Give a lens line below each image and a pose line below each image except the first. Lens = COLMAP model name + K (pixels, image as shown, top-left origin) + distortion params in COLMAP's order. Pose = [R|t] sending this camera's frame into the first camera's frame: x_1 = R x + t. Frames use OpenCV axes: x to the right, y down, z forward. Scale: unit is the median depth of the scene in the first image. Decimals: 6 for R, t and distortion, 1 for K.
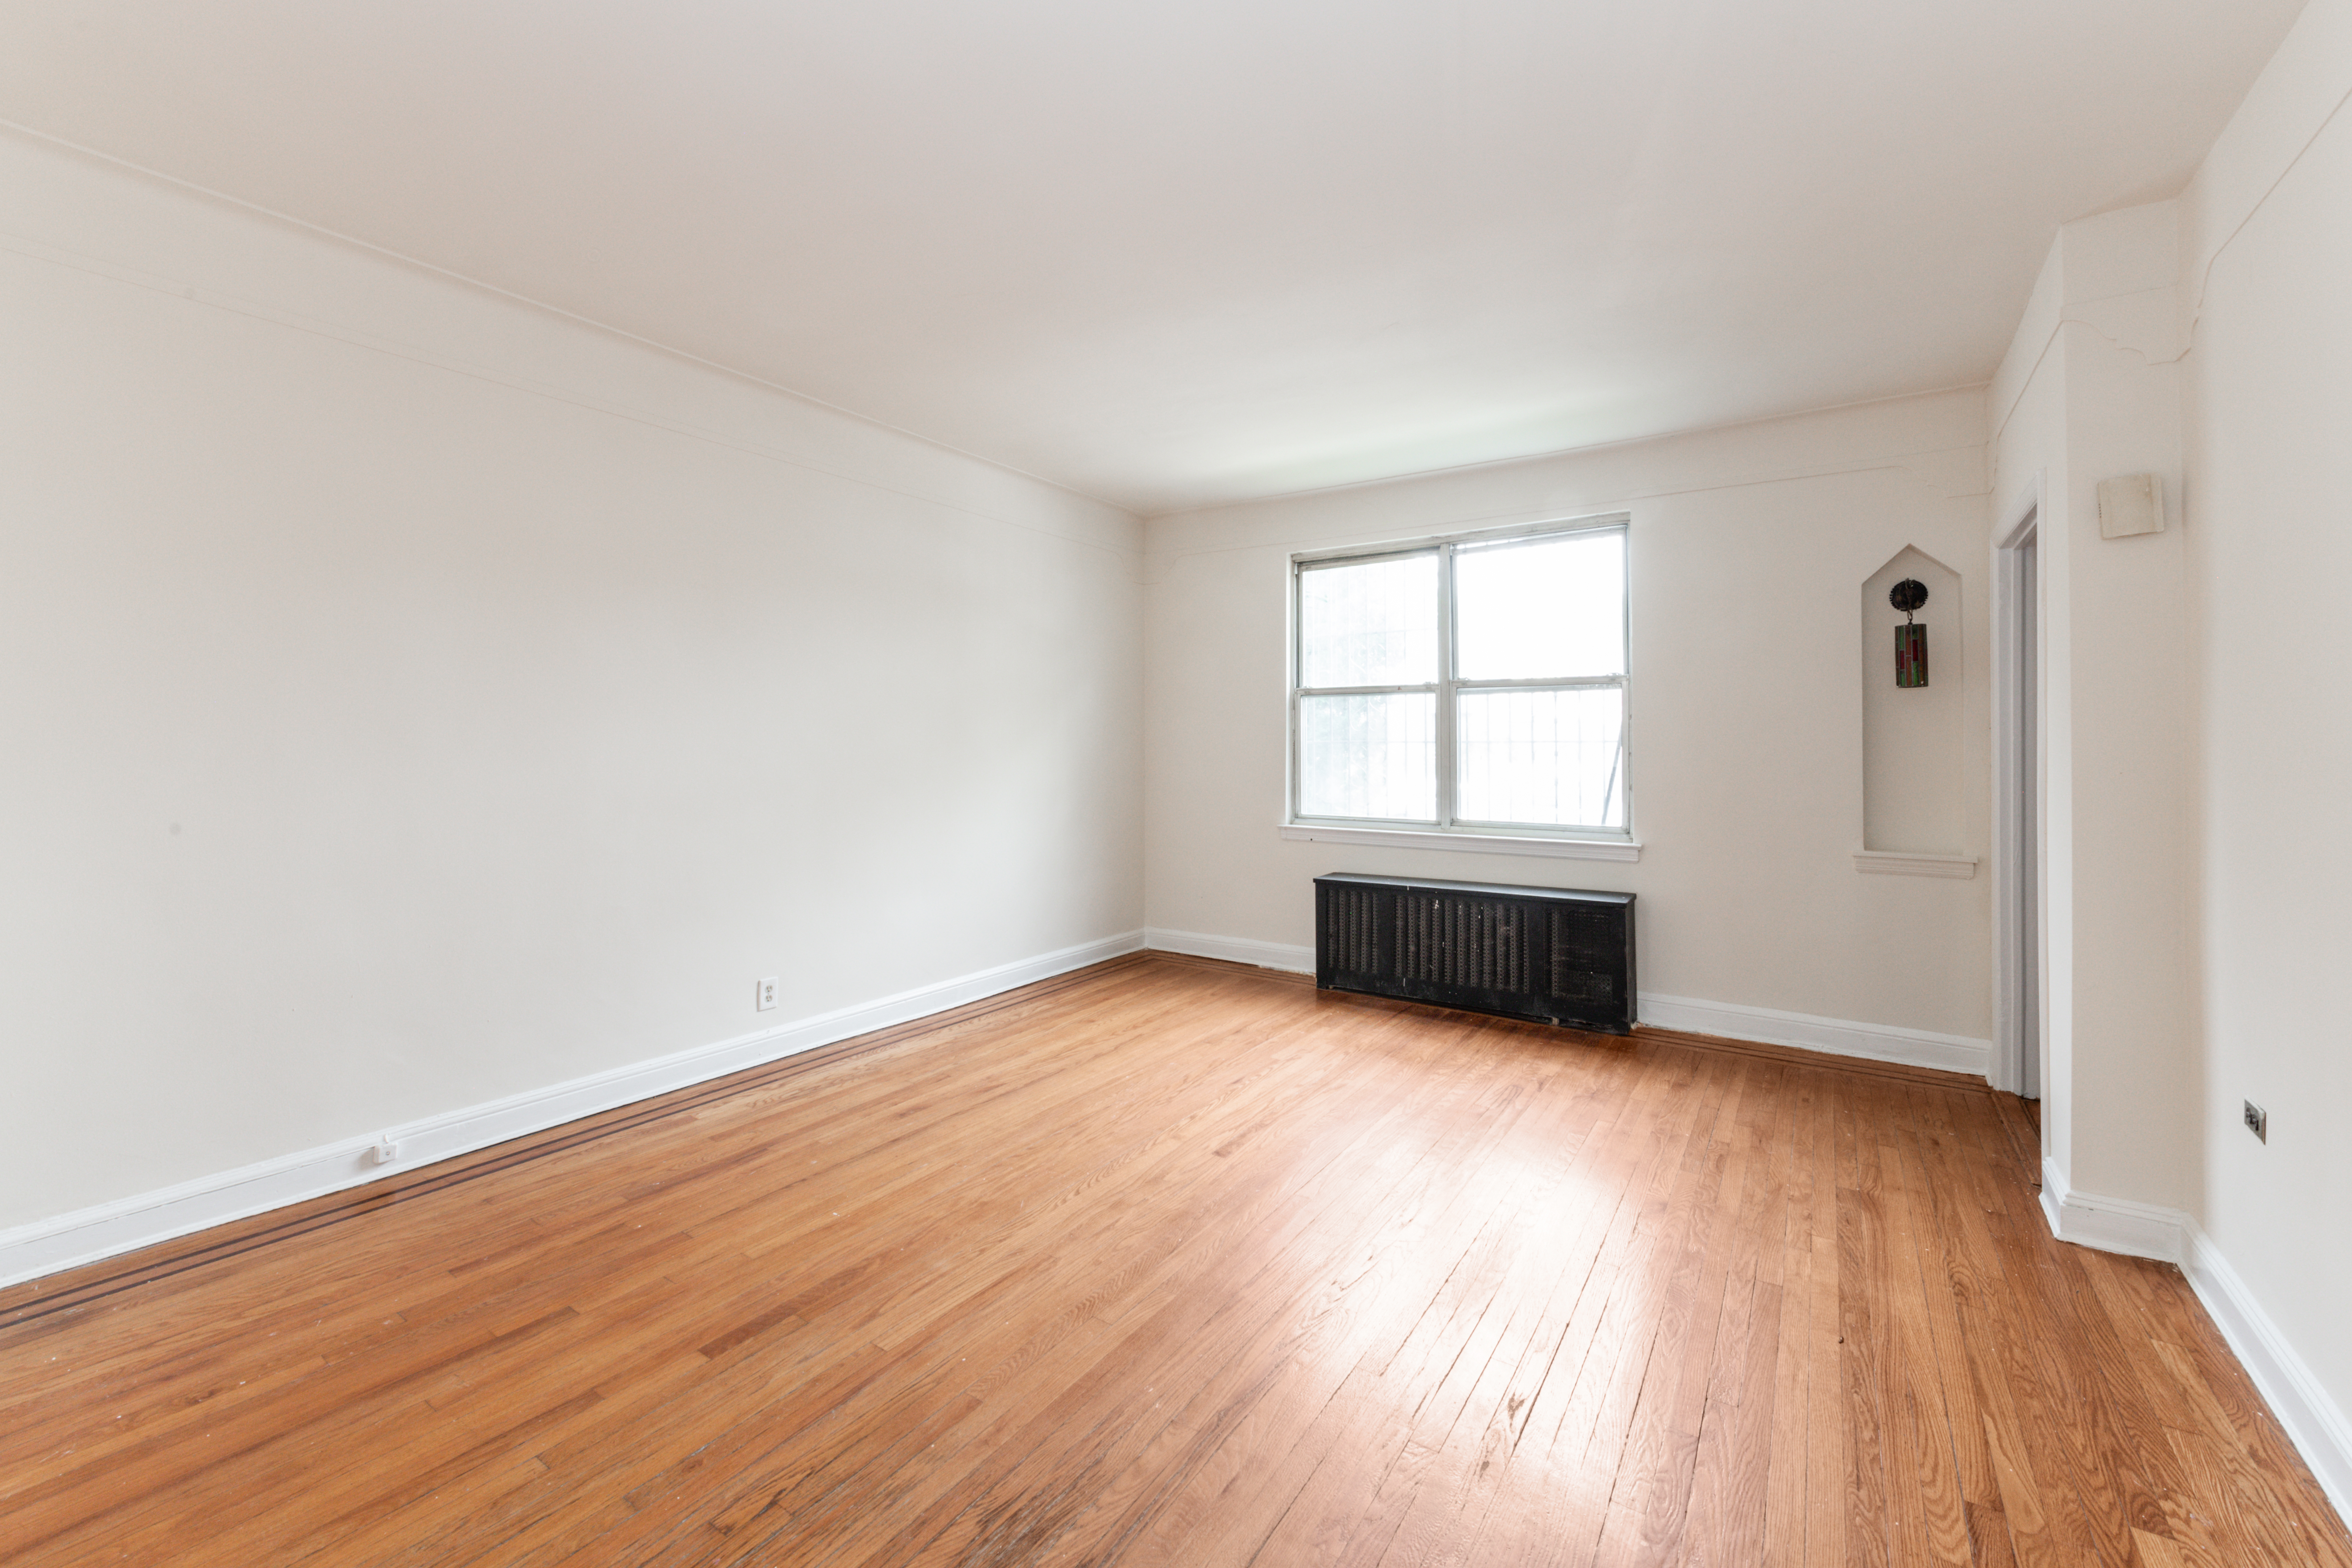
lens RADIAL K [[961.9, 0, 1157.8], [0, 961.9, 742.2], [0, 0, 1]] dist [0.008661, -0.004867]
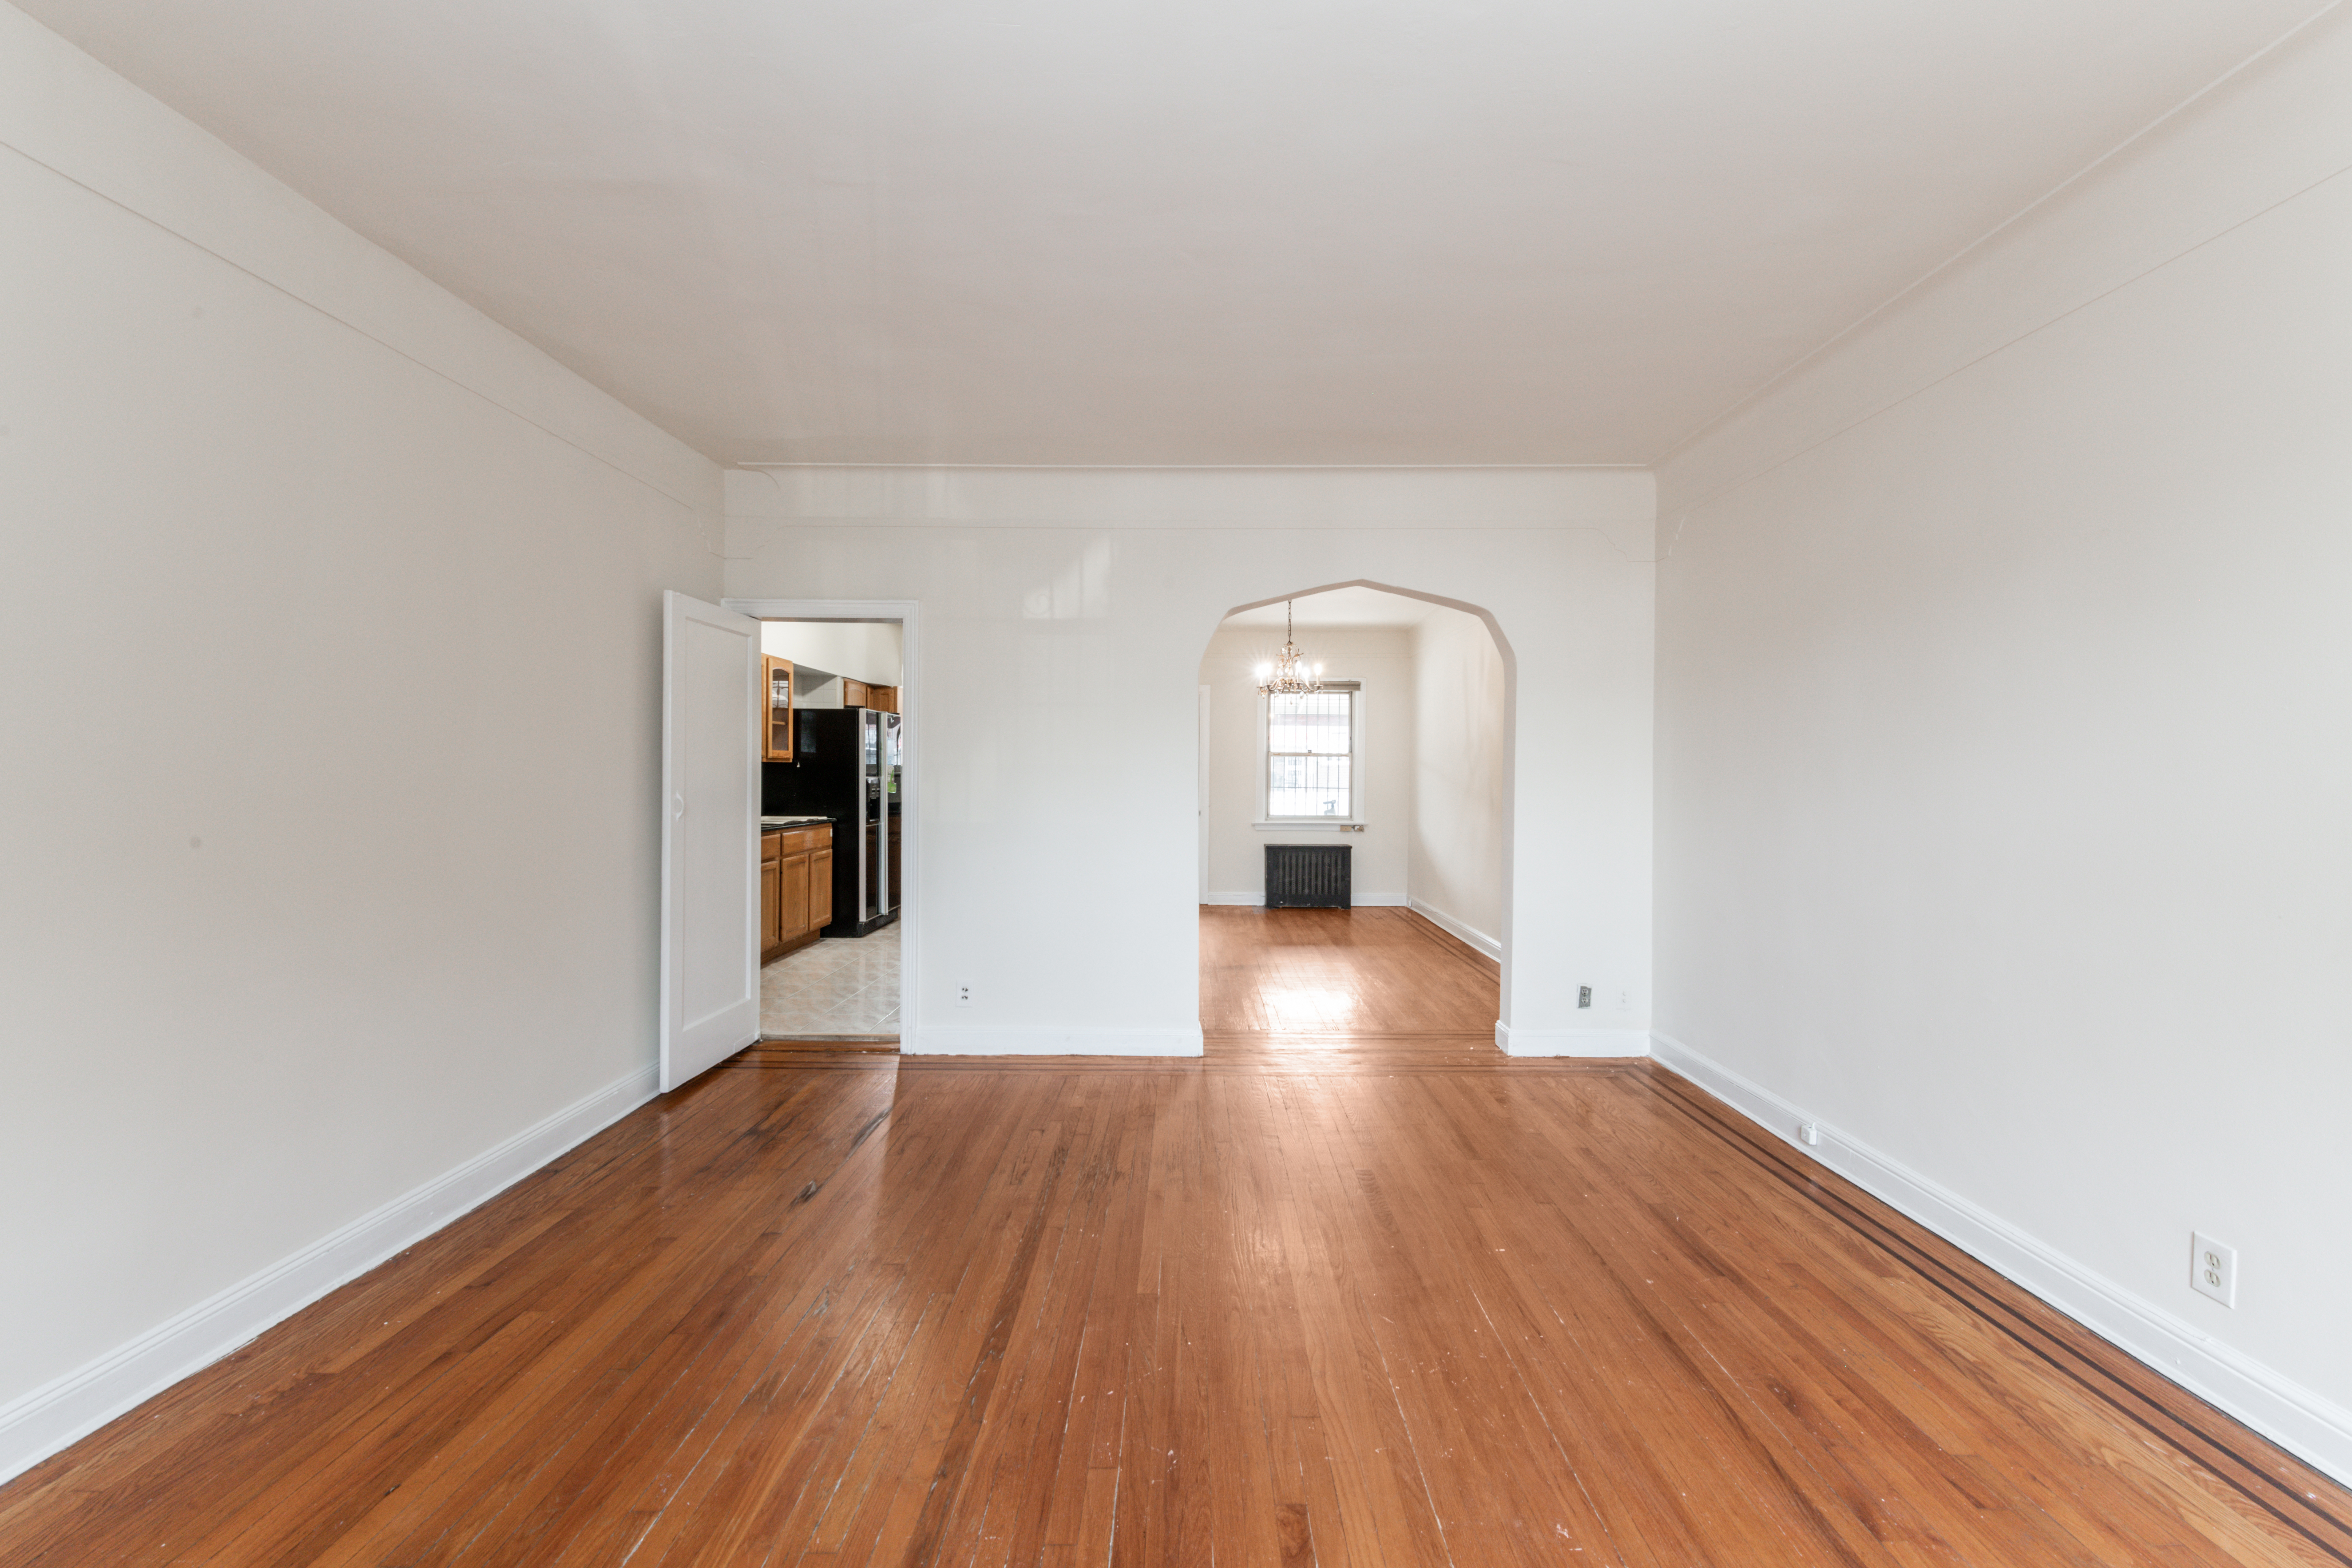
lens RADIAL K [[961.9, 0, 1194.0], [0, 961.9, 779.2], [0, 0, 1]] dist [0.008661, -0.004867]
pose [[-0.817497, -0.005312, -0.575909, 0.338473], [-0.008577, 0.999959, 0.002952, 0.002655], [0.575870, 0.007352, -0.817509, 1.103490]]
